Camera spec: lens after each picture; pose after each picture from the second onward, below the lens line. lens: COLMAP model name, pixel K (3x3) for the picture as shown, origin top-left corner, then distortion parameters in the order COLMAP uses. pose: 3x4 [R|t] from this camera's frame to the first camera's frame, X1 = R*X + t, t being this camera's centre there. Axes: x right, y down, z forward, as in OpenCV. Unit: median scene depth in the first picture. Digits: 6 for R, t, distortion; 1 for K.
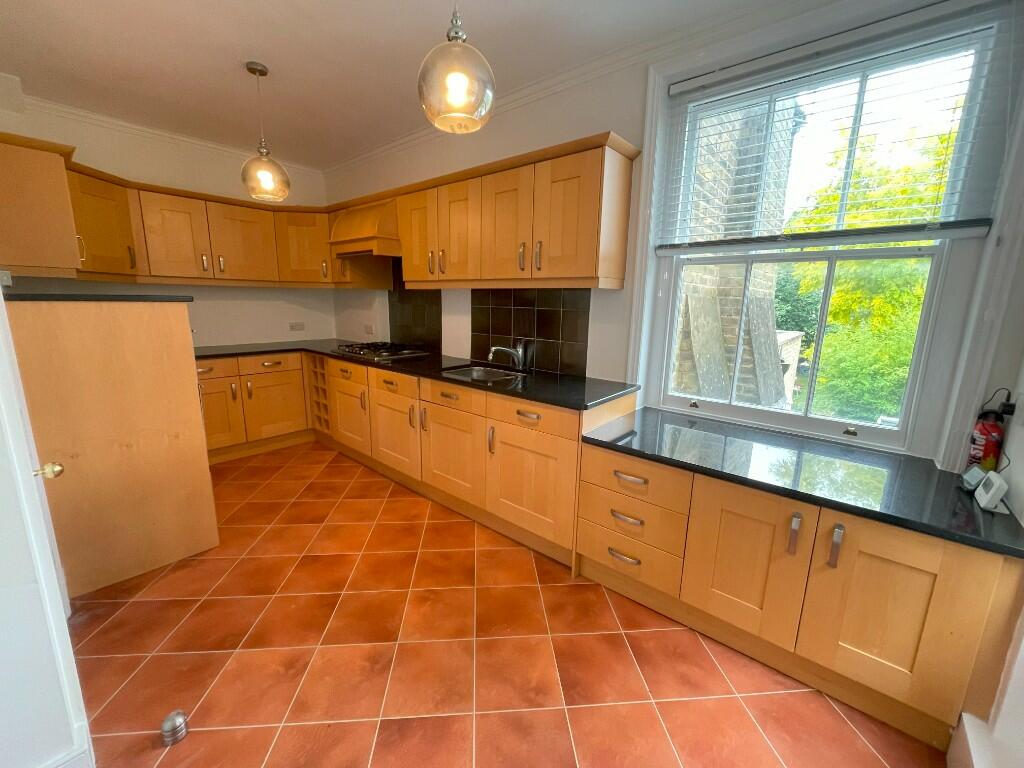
lens RADIAL K [[409.0, 0, 512.5], [0, 409.0, 384.3], [0, 0, 1]] dist [0.001027, 0.000278]
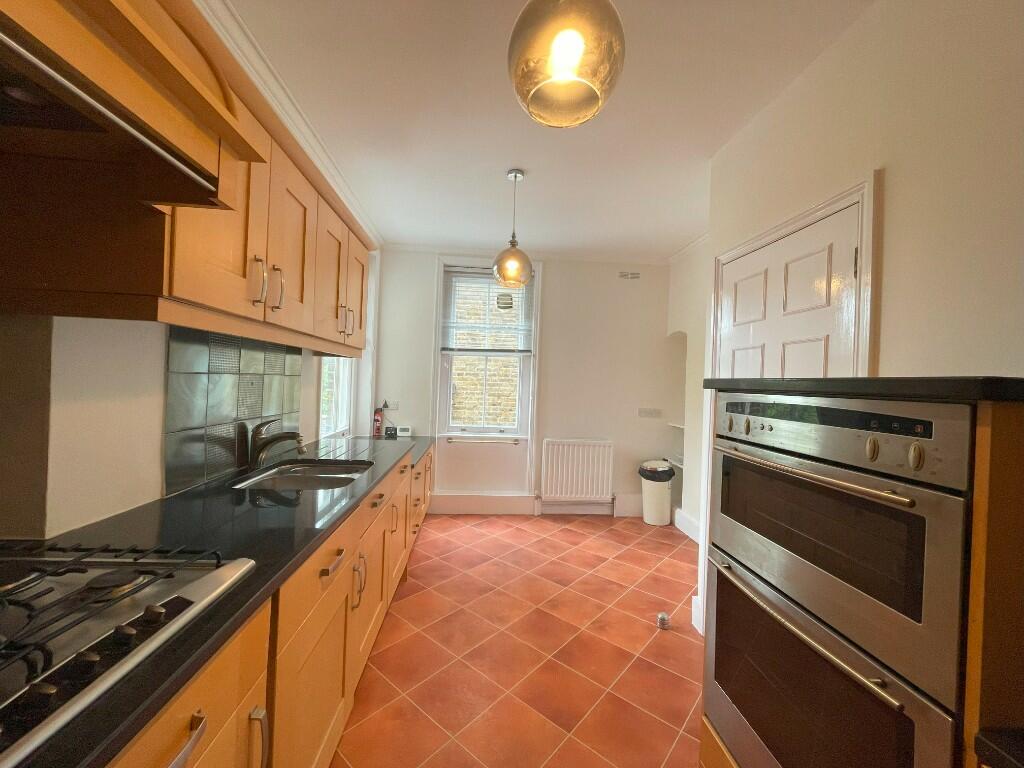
lens RADIAL K [[409.0, 0, 511.9], [0, 409.0, 381.9], [0, 0, 1]] dist [0.001027, 0.000278]
pose [[-0.699798, -0.048497, 0.712692, -1.197016], [0.085813, 0.984761, 0.151271, -0.381294], [-0.709168, 0.167017, -0.684972, 1.896718]]
